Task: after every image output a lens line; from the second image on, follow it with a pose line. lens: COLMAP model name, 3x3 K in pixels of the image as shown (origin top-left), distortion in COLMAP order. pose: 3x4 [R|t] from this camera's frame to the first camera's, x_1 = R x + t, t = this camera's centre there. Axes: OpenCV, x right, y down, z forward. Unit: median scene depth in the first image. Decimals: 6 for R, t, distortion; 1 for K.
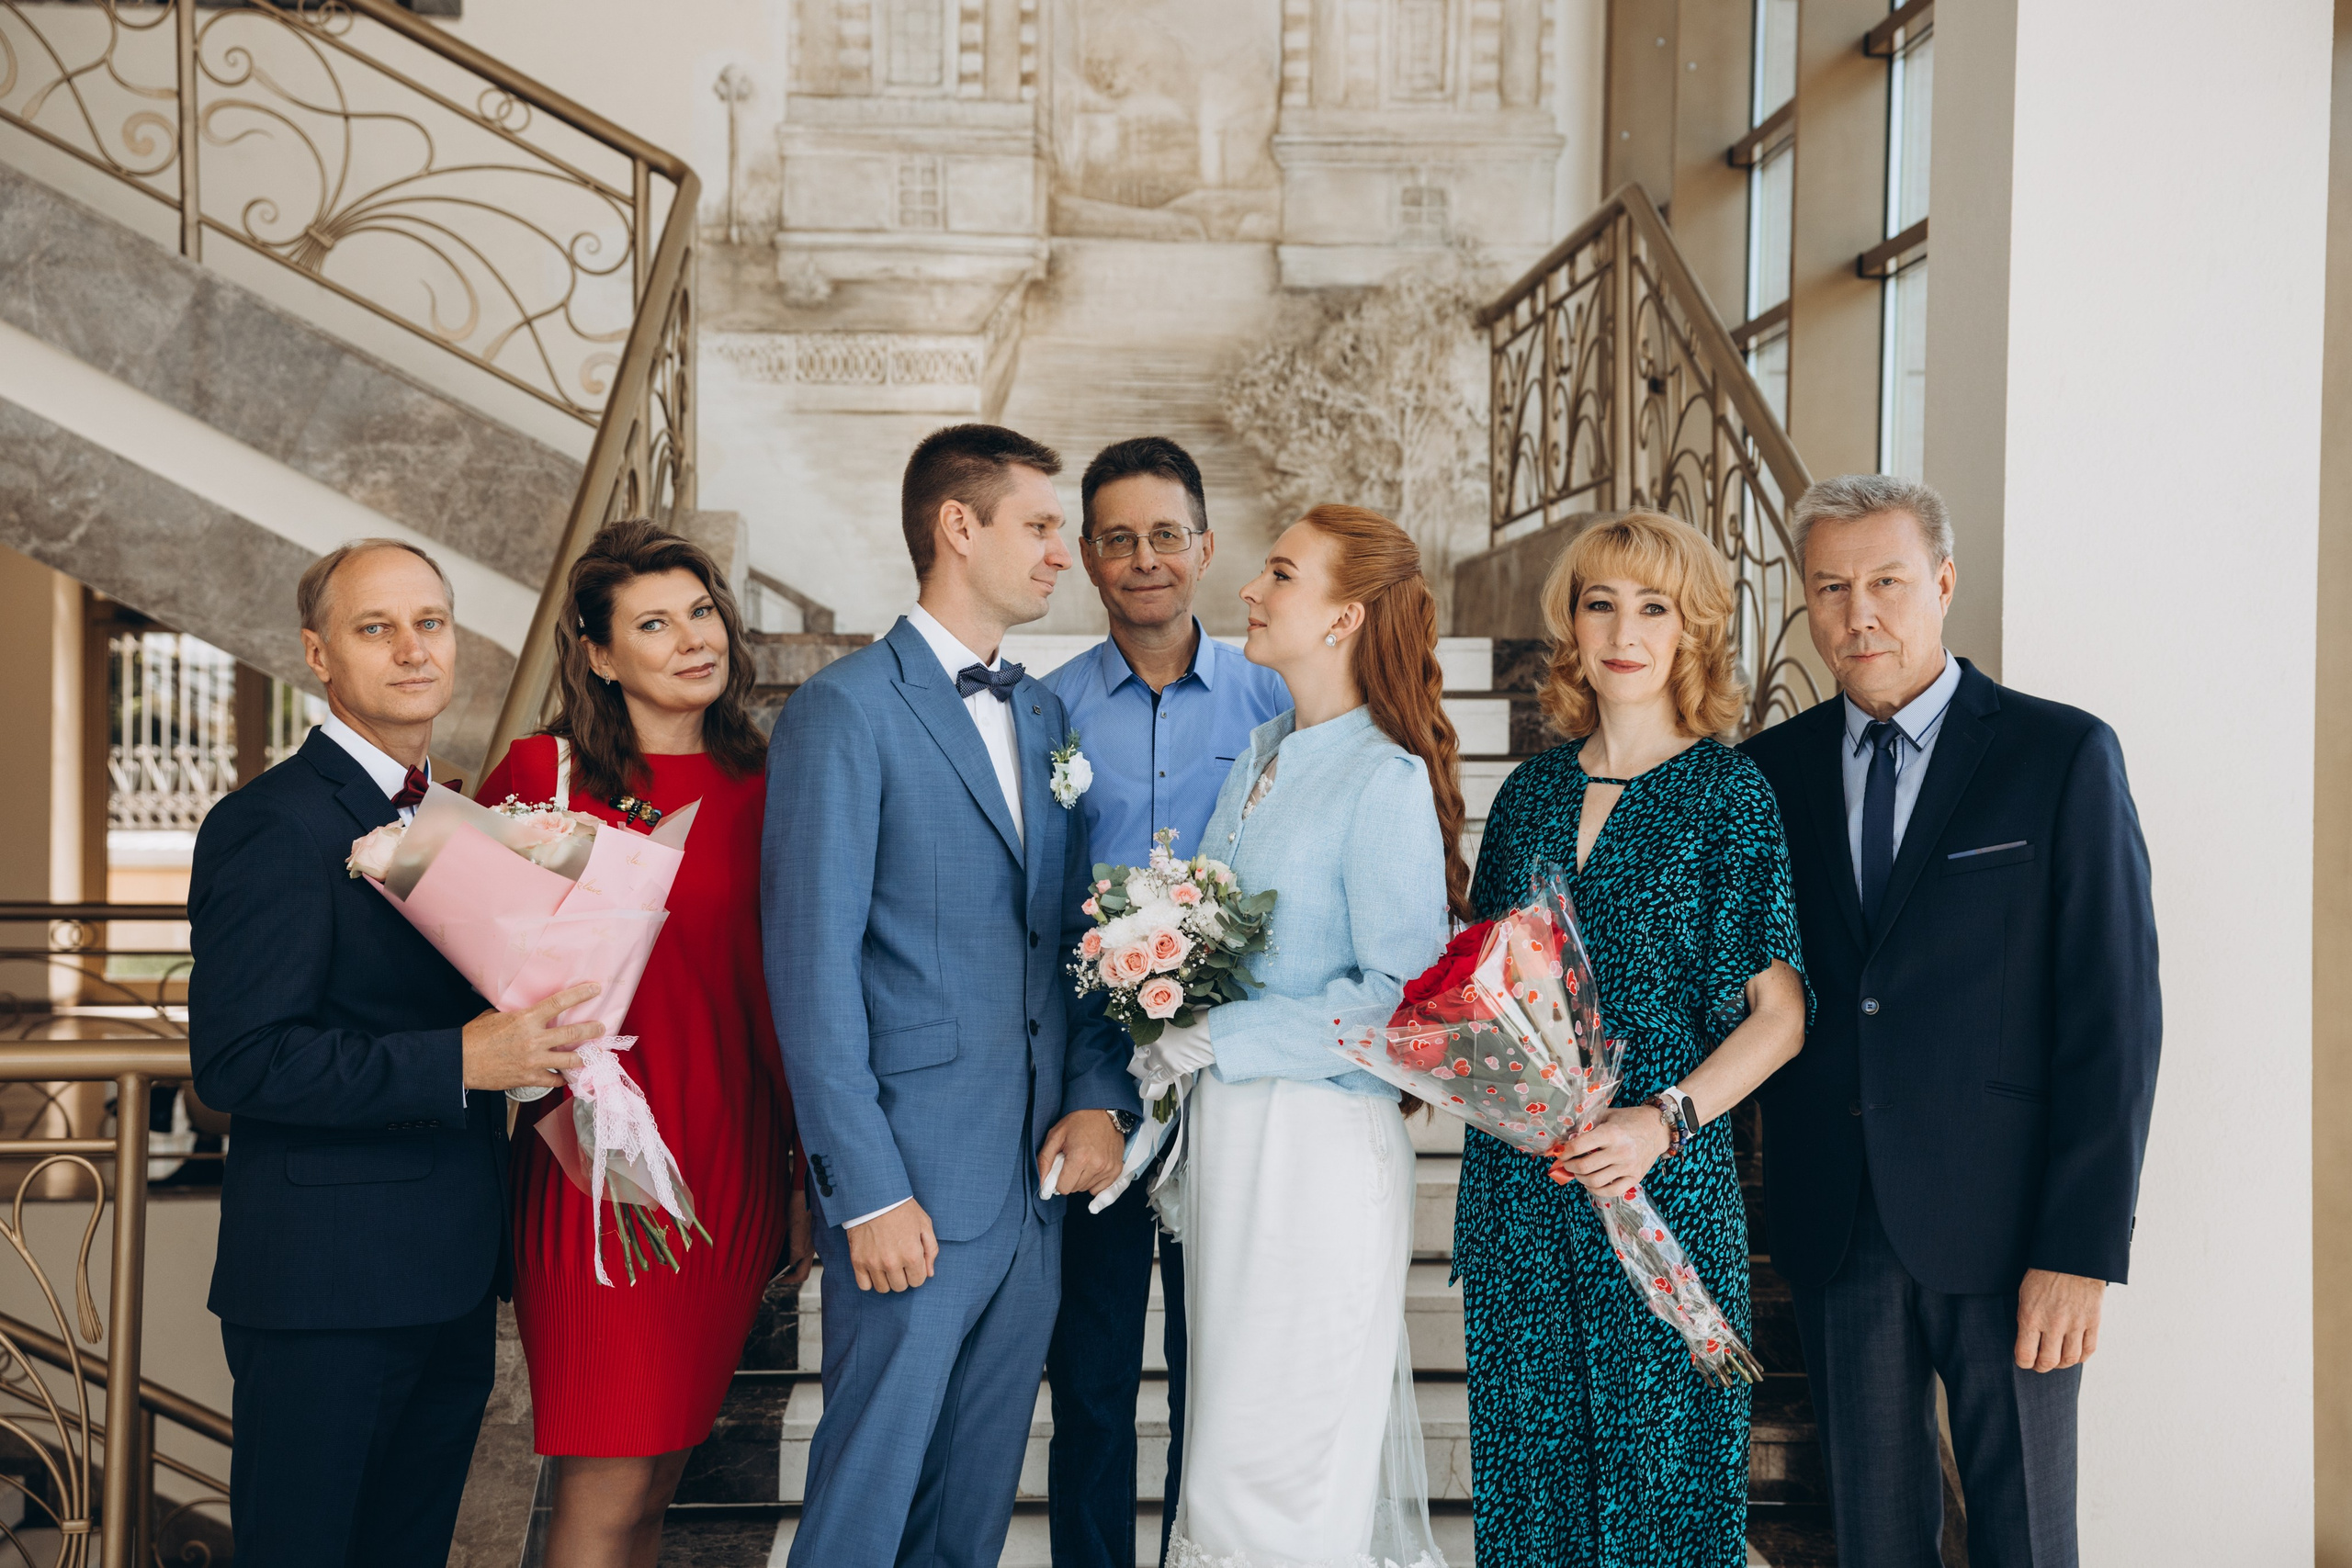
lens RADIAL K [[3063.8, 0, 1189.1], [0, 3063.8, 792.8], [0, 0, 1]] dist [0.371700, -0.690837]
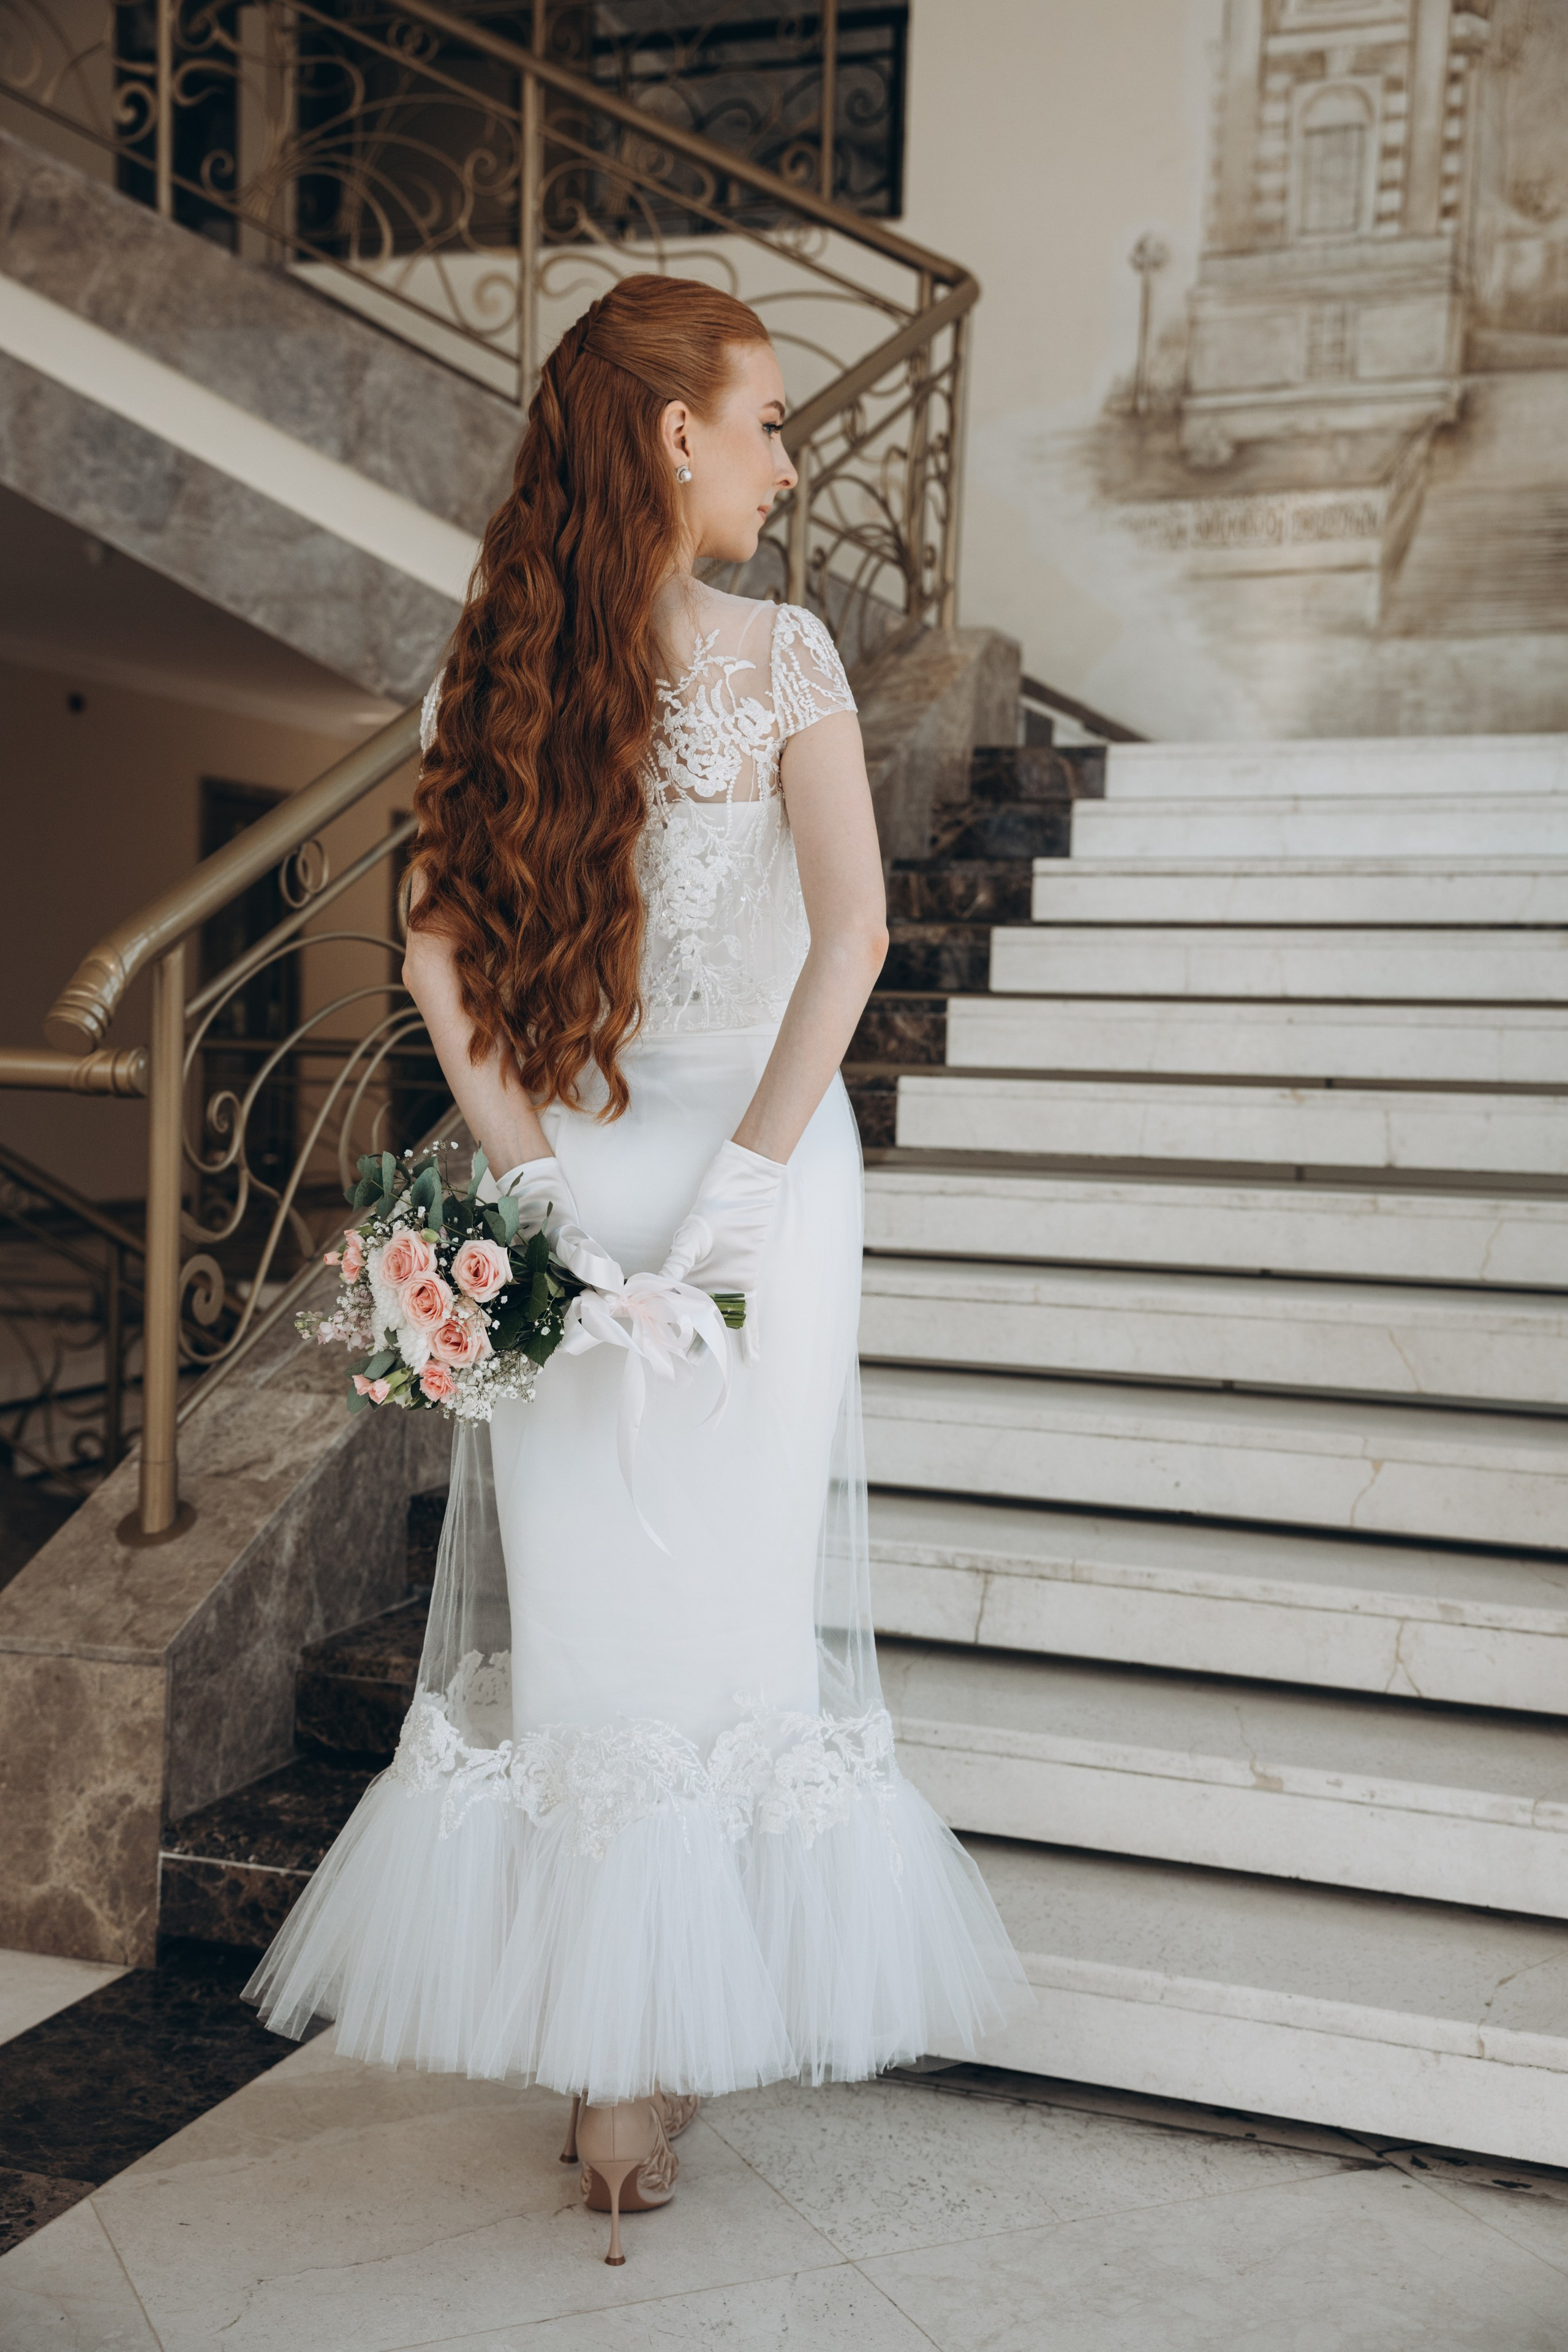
lens RADIAL K [[2569.7, 0, 838.2], [0, 2569.7, 1161.1], [0, 0, 1]] dist [0.226140, -0.288292]
pose [[0.926067, 0.036545, -0.375586, 0.091830], [-0.021462, 0.998789, 0.044266, 0.031663], [0.376749, -0.032932, 0.925730, 0.163336]]
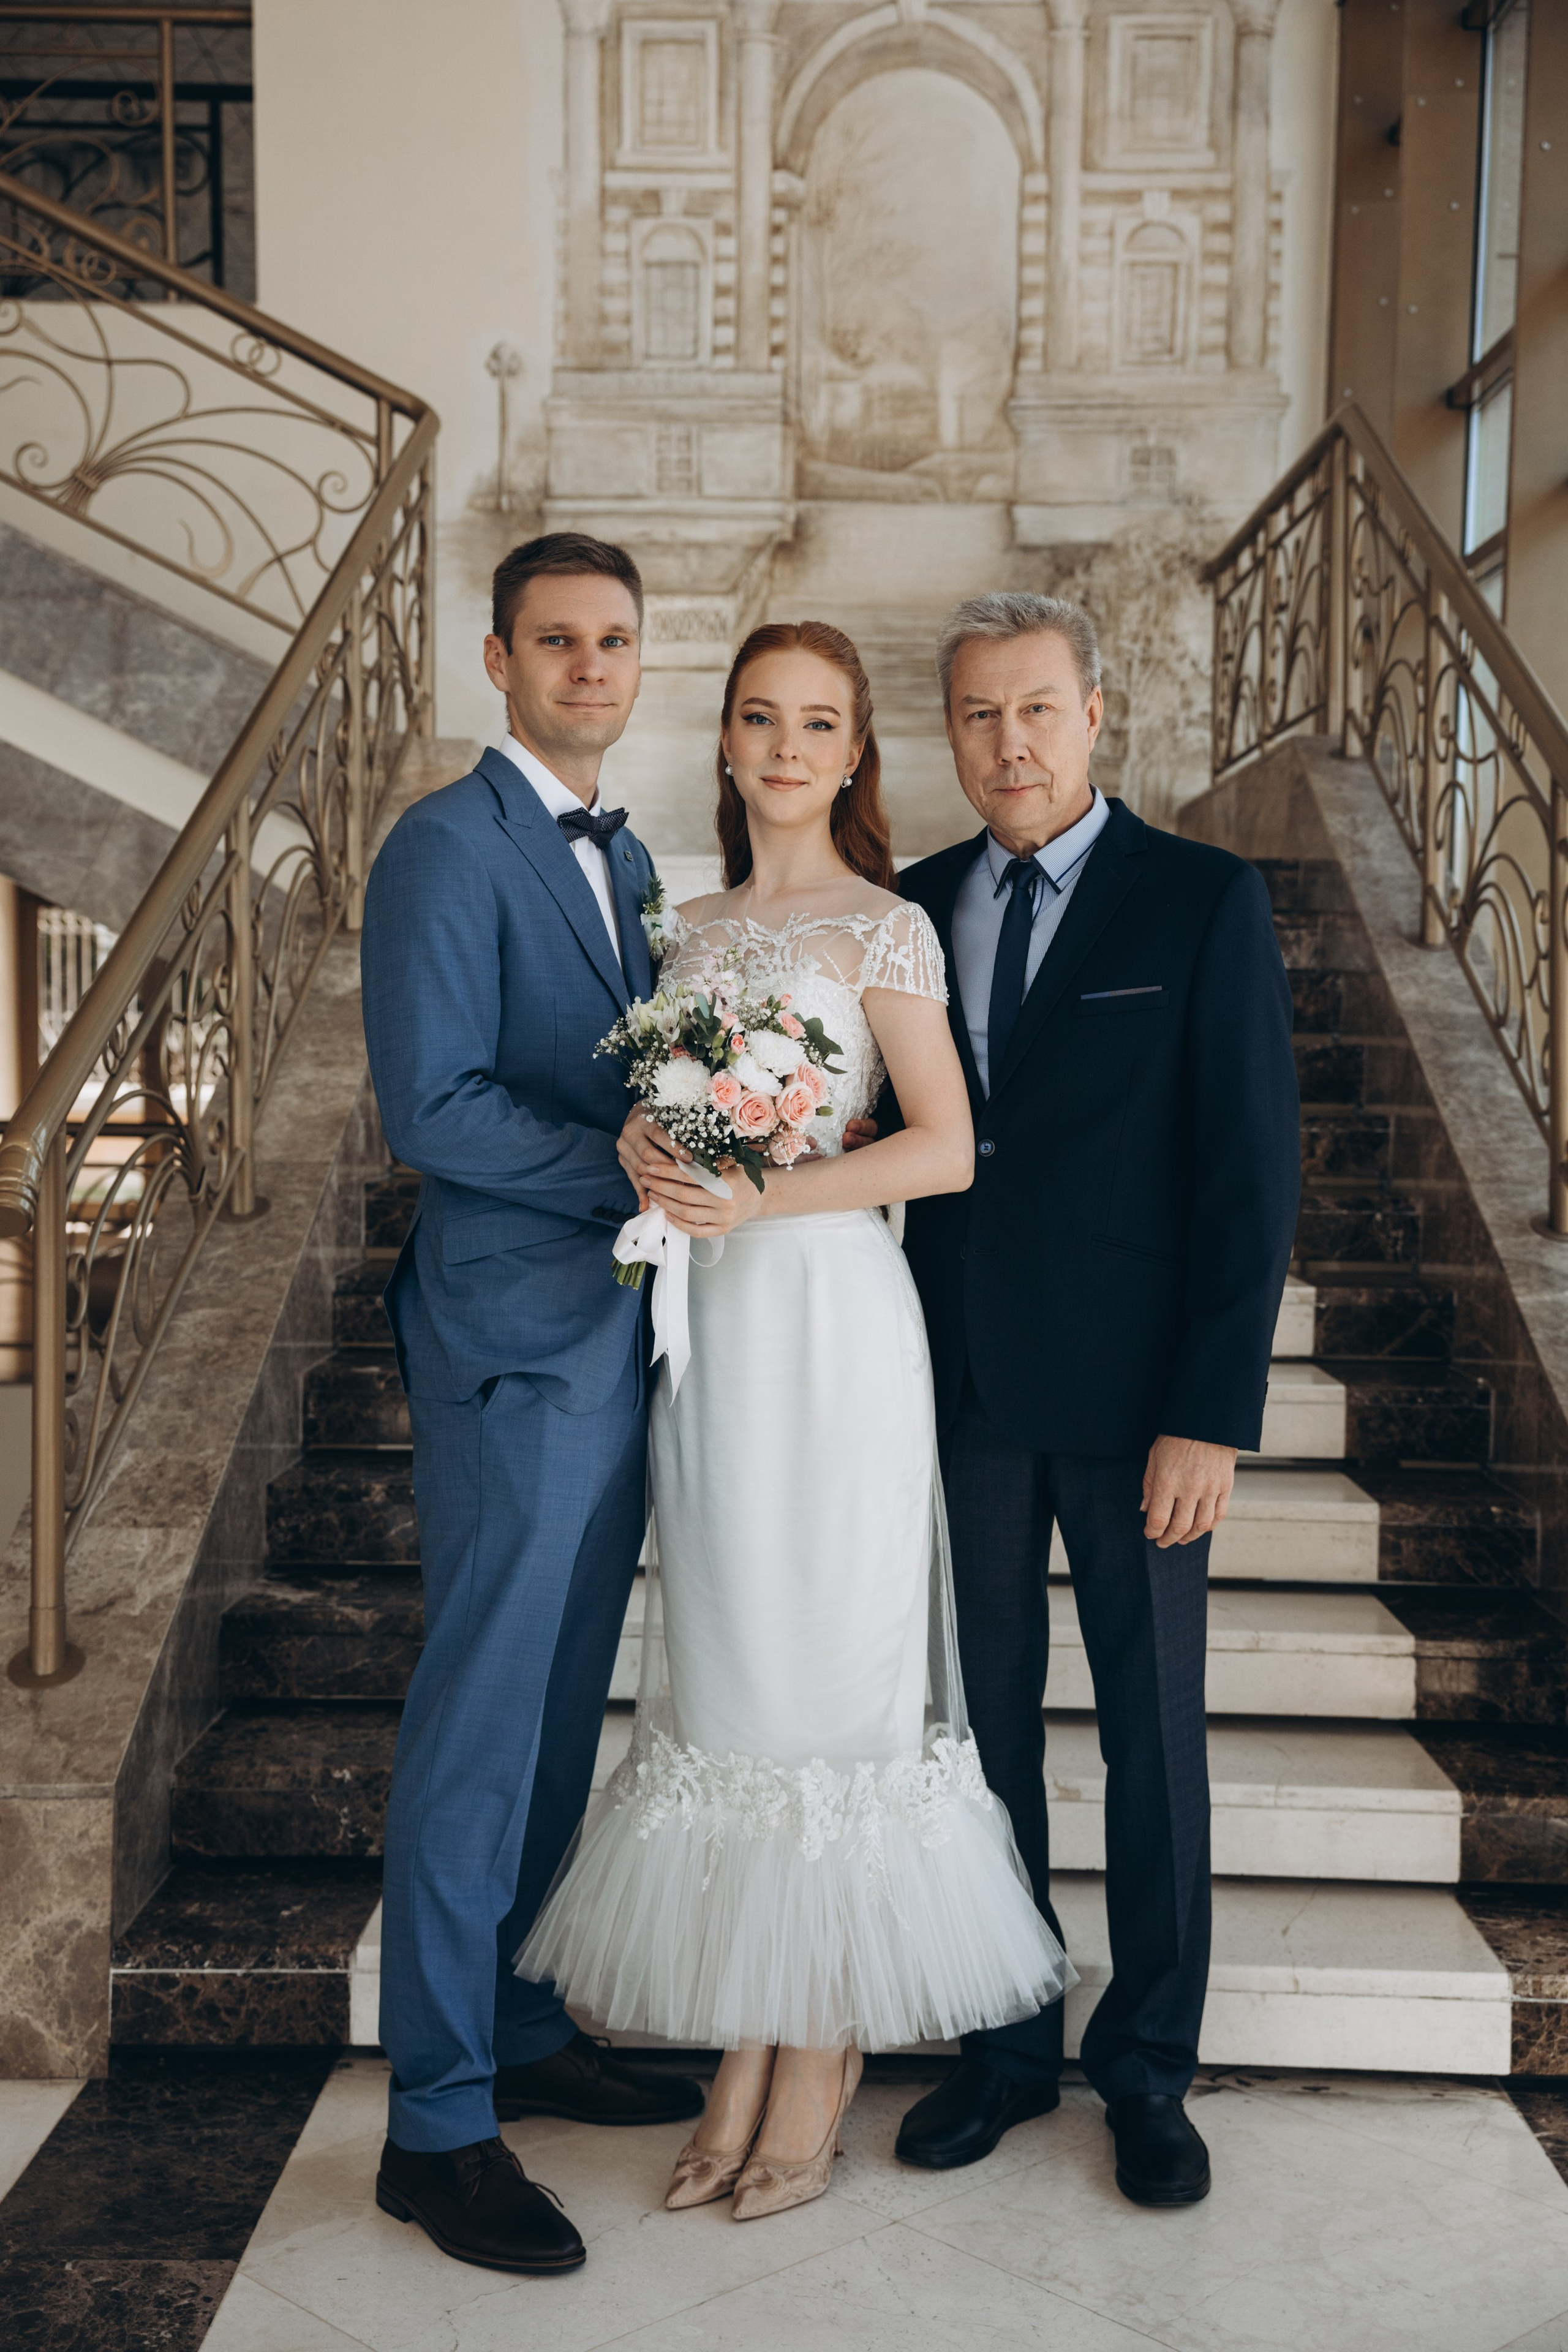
lens RADIAL K [[2586.7, 0, 783.4], [0, 2586.7, 1163.6], [0, 0, 1]] dist [0.258938, -0.379746]
pose [[0.997287, 0.006141, -0.073349, 0.018130], [-0.003265, 0.999223, 0.039269, 0.012892], [0.073533, -0.038923, 0.996533, 0.092412]]
